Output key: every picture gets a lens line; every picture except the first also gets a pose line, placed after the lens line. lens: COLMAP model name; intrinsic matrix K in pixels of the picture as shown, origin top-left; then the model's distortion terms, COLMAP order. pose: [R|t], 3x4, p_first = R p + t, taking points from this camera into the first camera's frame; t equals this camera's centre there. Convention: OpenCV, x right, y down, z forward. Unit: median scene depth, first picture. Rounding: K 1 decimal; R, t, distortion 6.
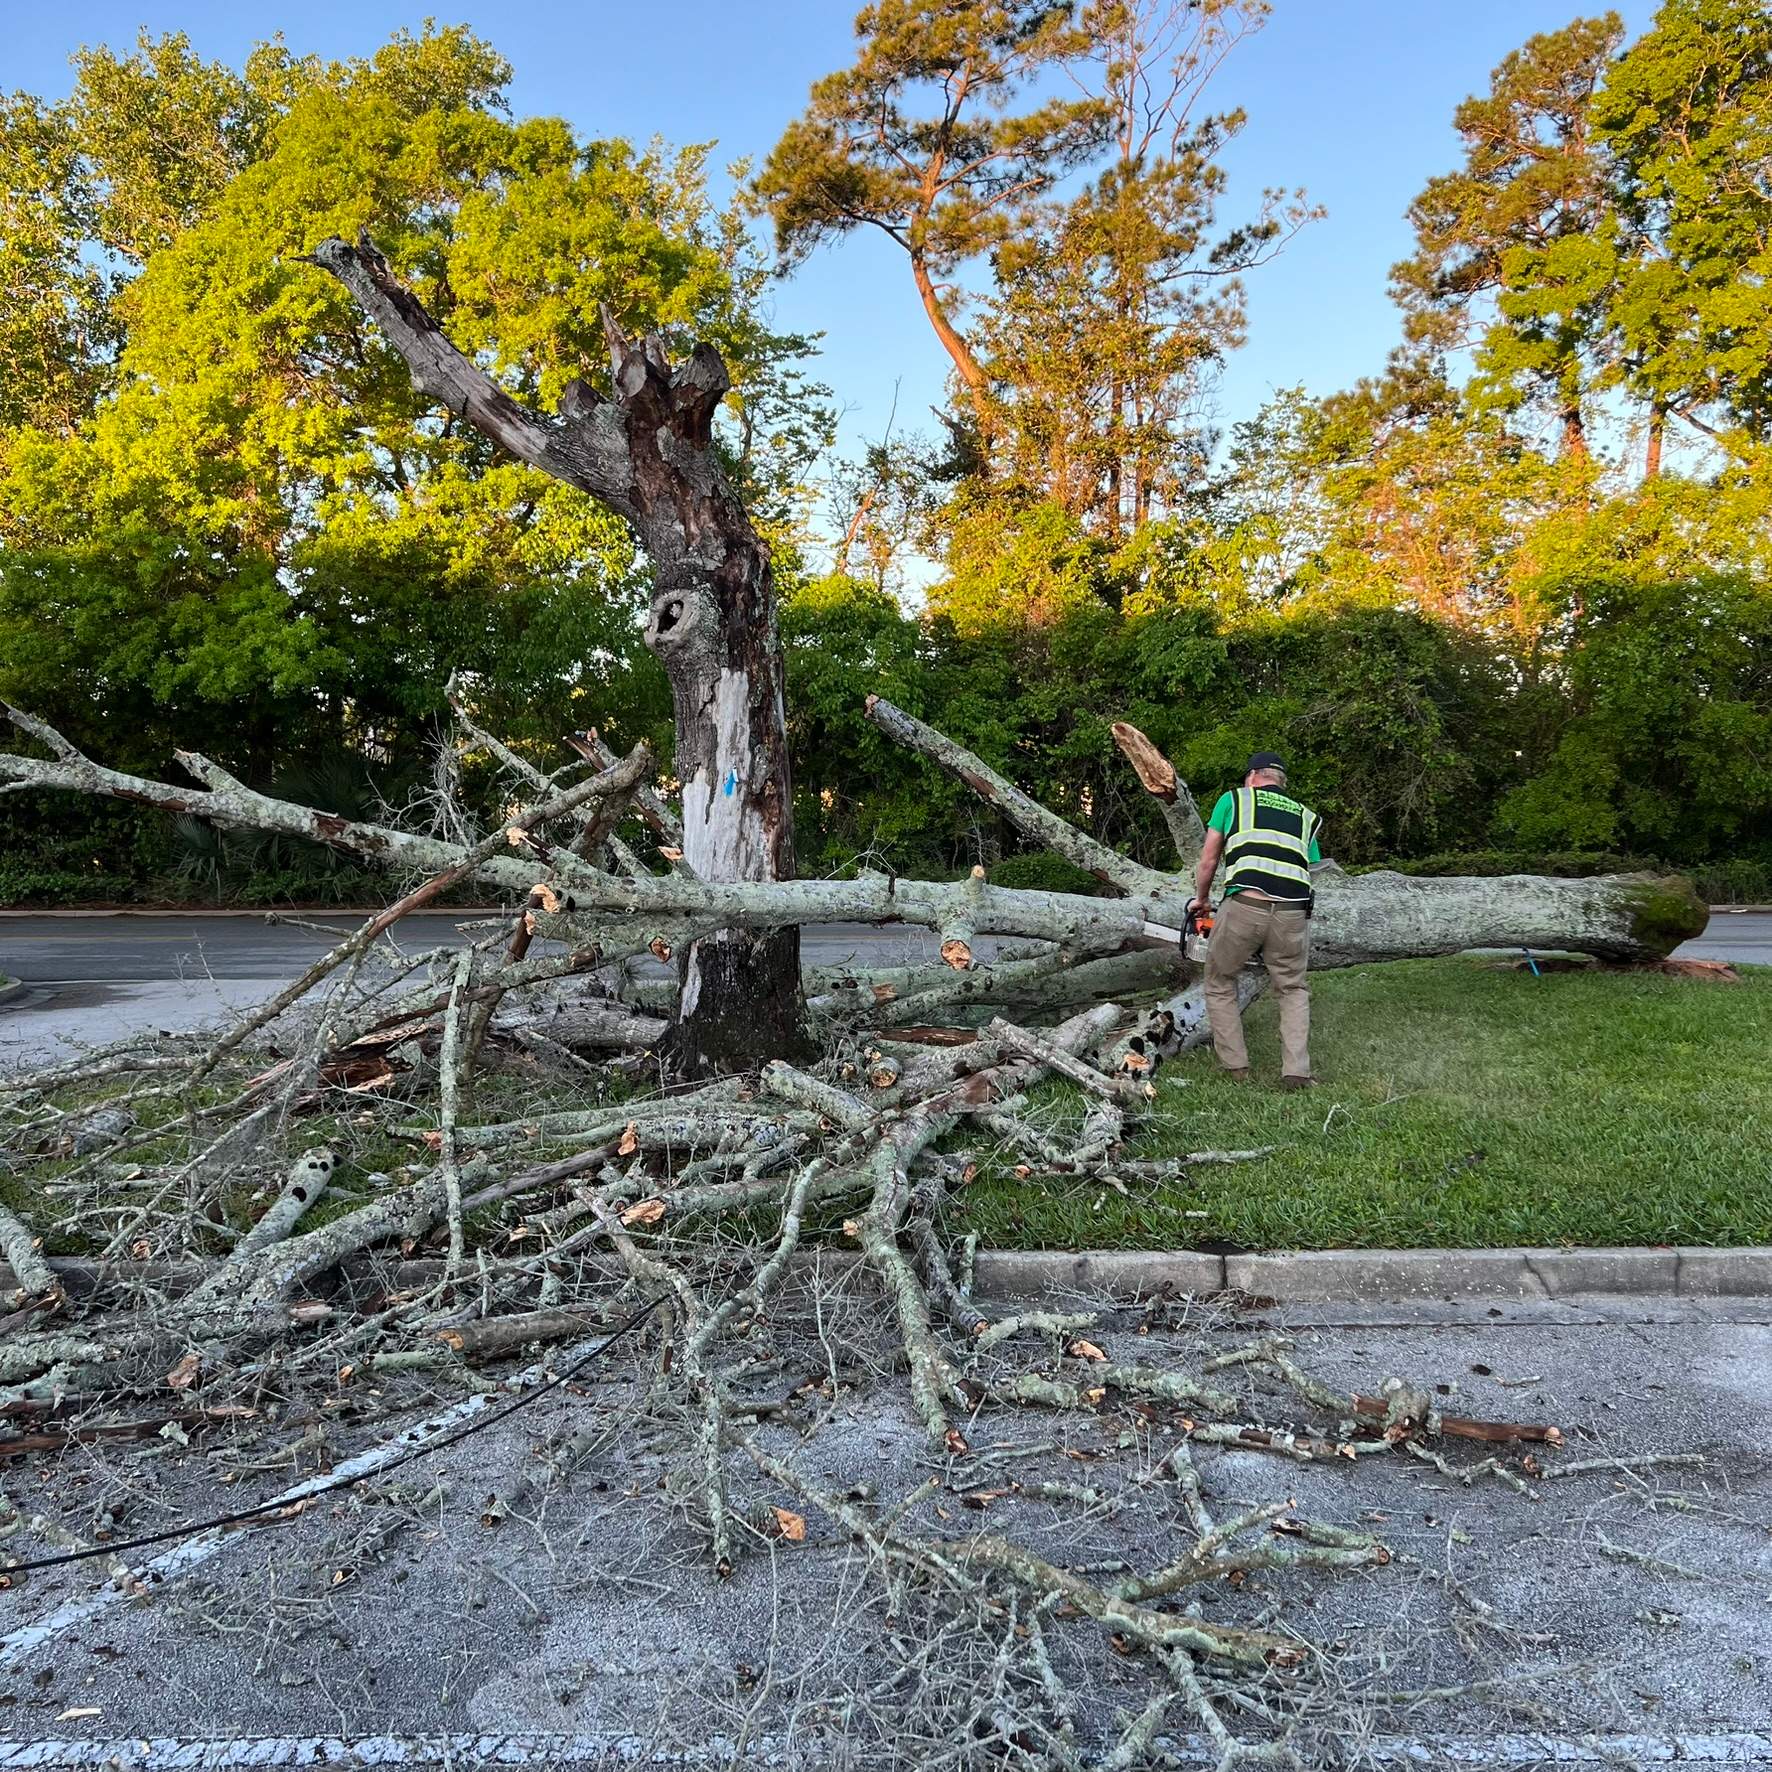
lens RADIAL K [[1776.5, 0, 895.6], [0, 1776.5, 905.2], [0, 0, 1]] dist [0.026498, 0.000000]
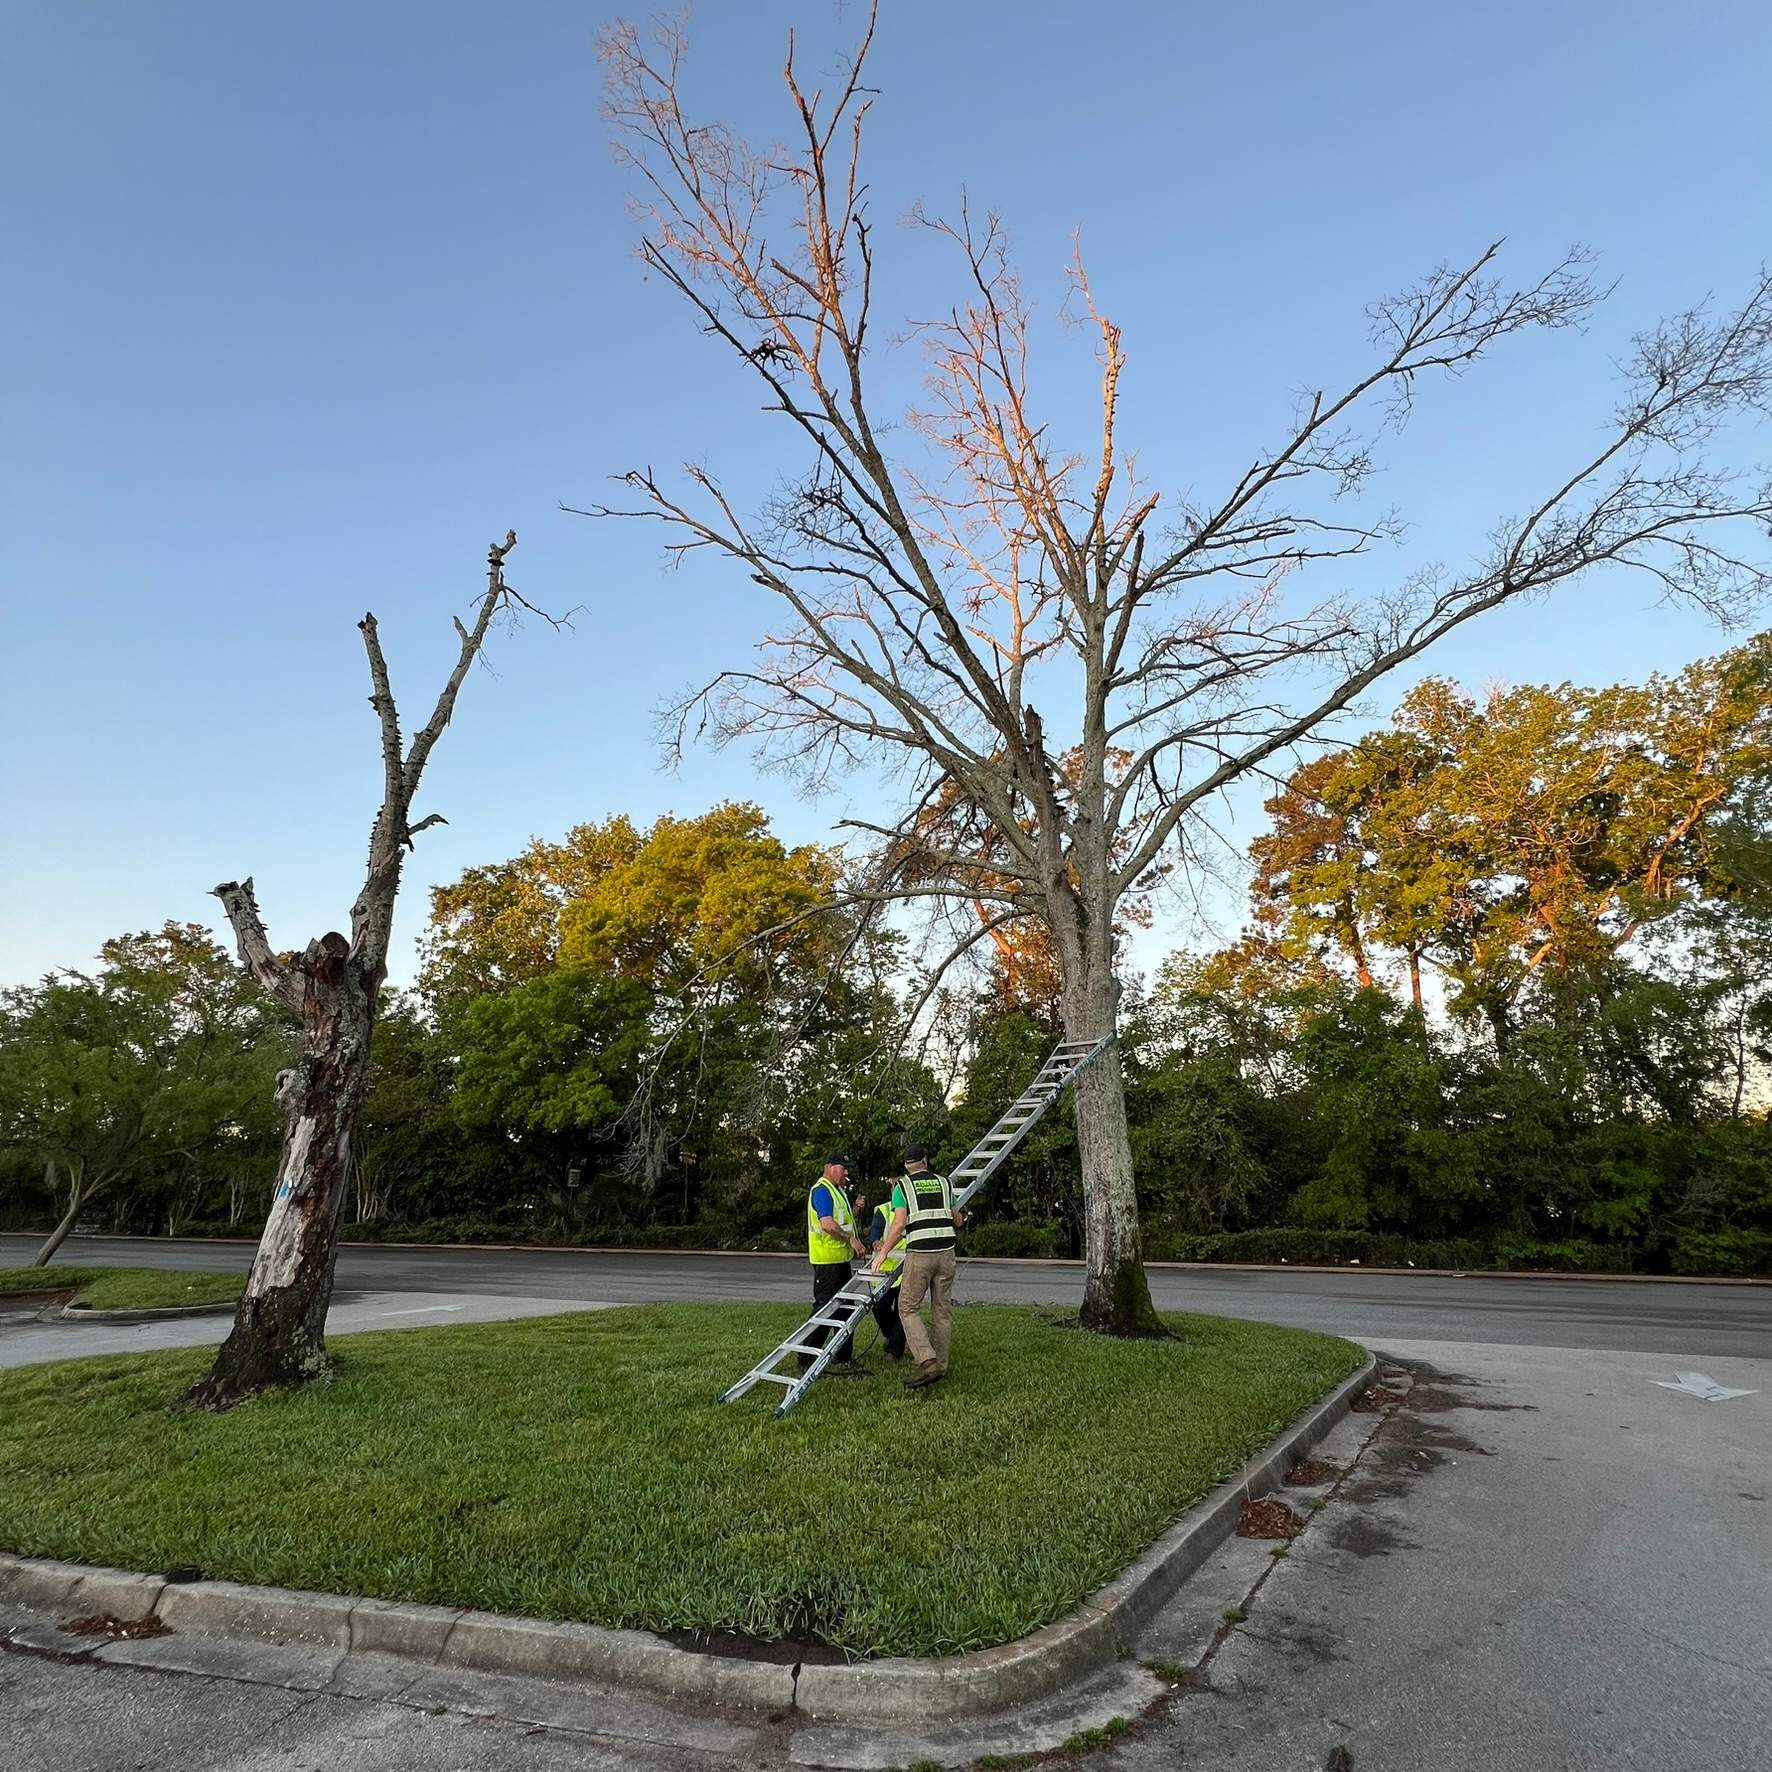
lens RADIAL K [[949.1, 0, 880.5], [0, 949.1, 882.6], [0, 0, 1]] dist [0.002297, -0.001399]
pose [[0.975924, -0.054833, -0.211108, 0.136788], [-0.024278, 0.934560, -0.354976, -0.007497], [0.216757, 0.351555, 0.910728, 0.047719]]
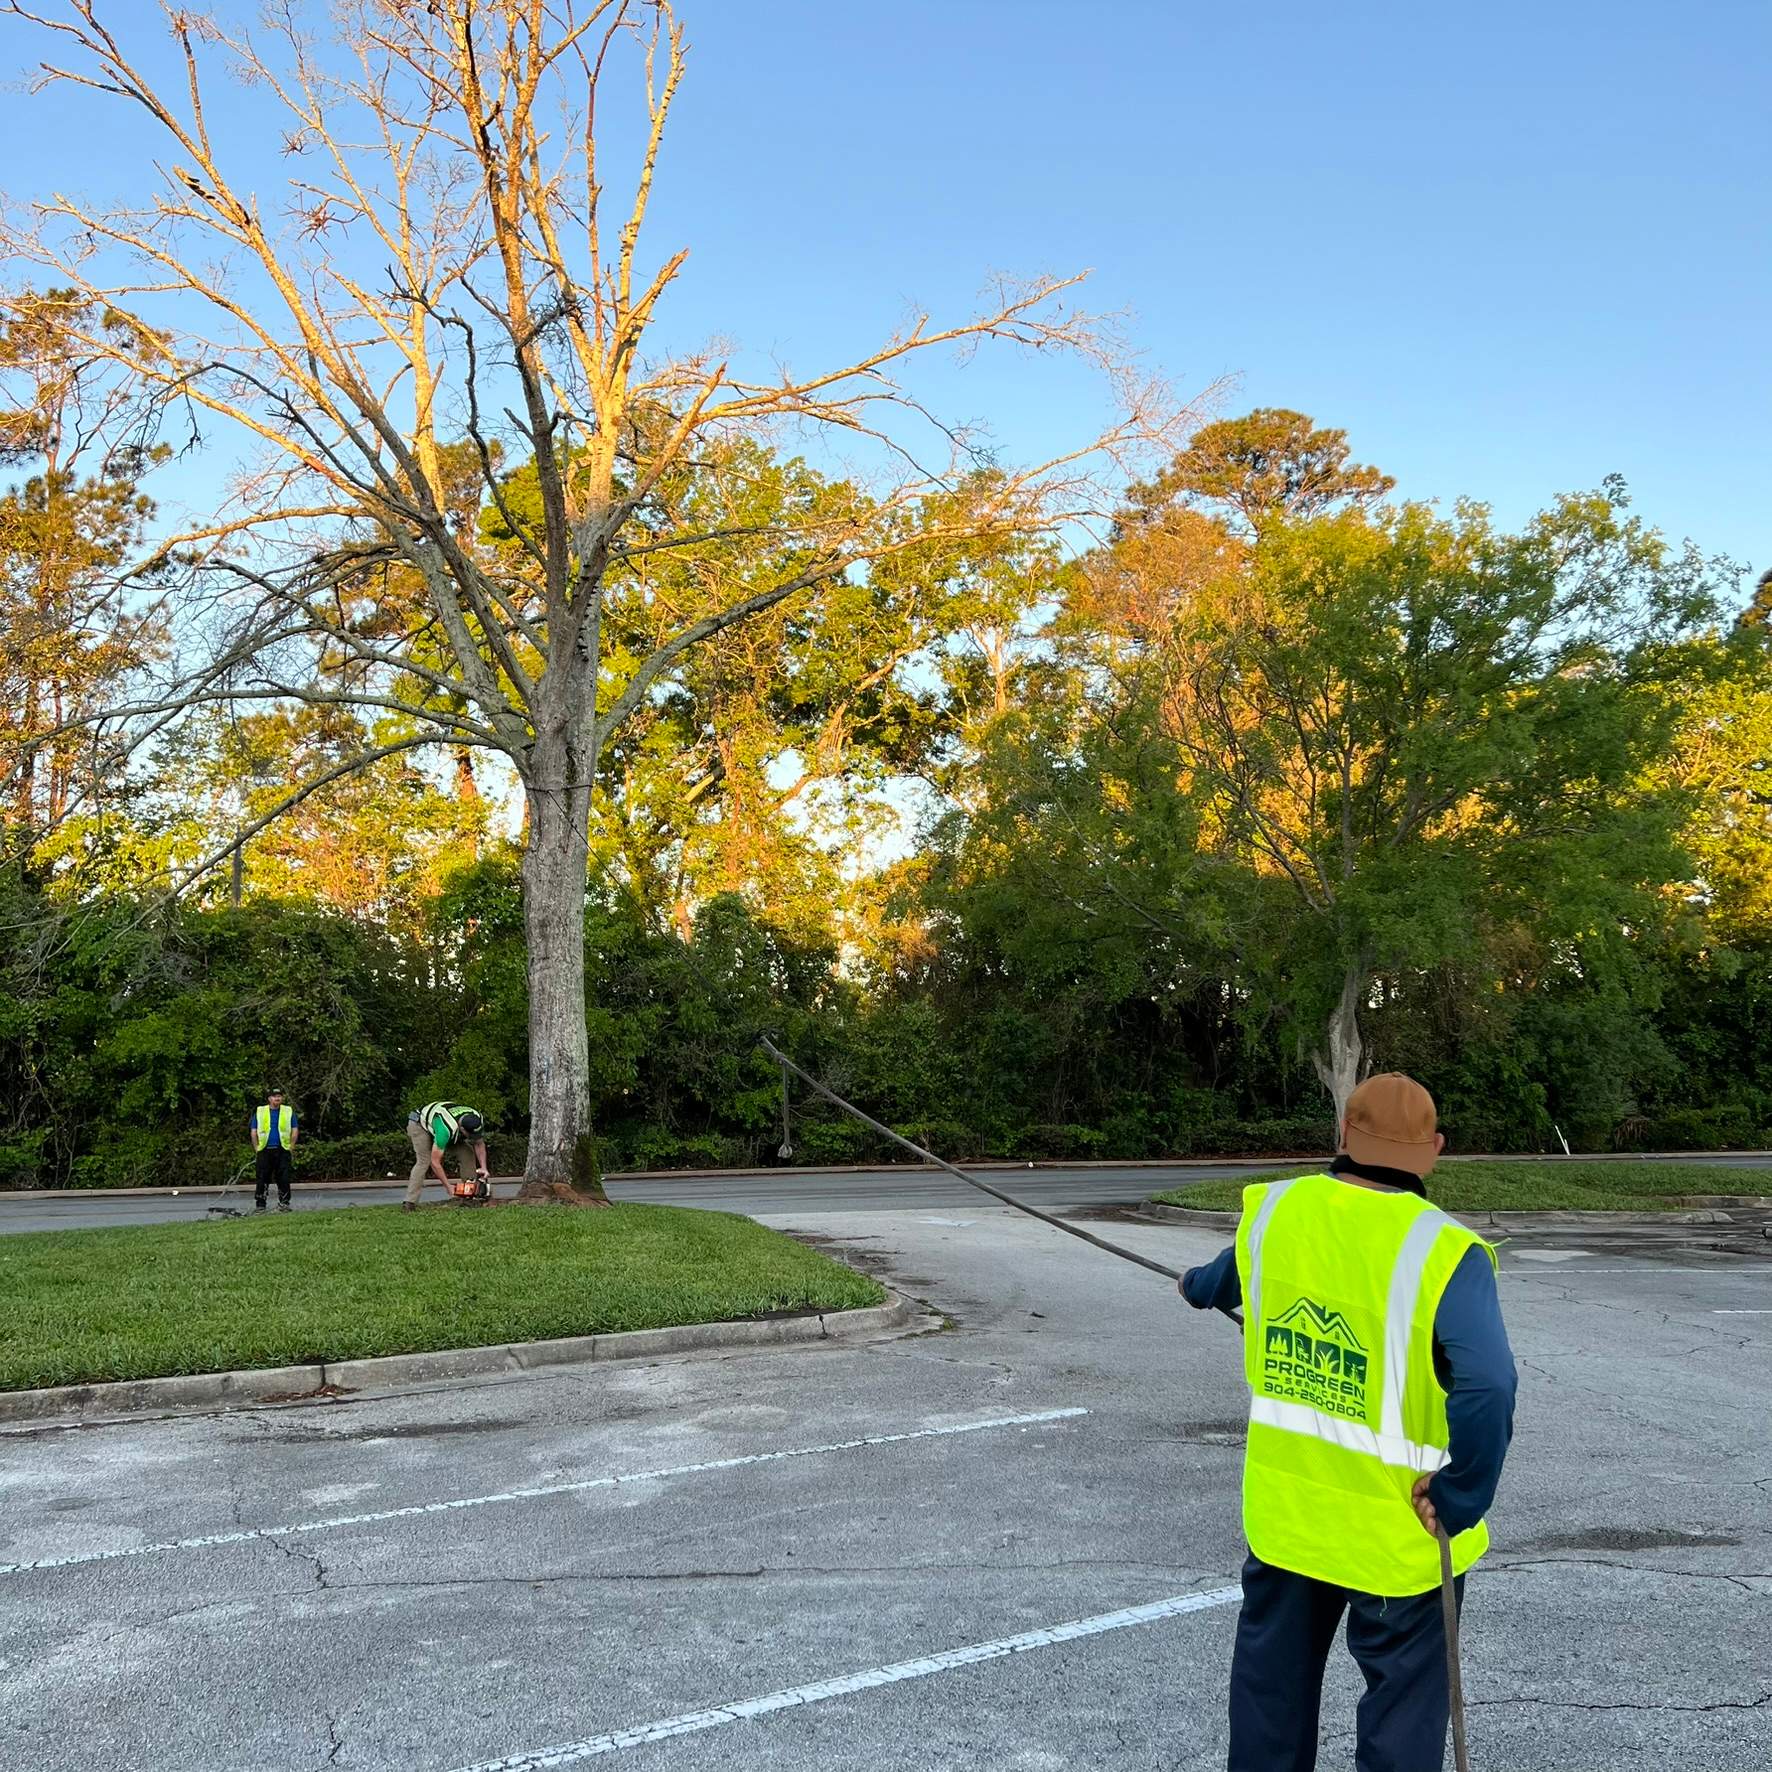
lens RADIAL K [[1776.5, 0, 903.0], [0, 1776.5, 901.1], [0, 0, 1]] dist [0.026498, 0.000000]
pose [[0.816711, 0.066904, 0.573156, -0.049825], [0.029451, 0.987129, -0.157192, 0.009328], [-0.576295, 0.145260, 0.804228, -0.091981]]
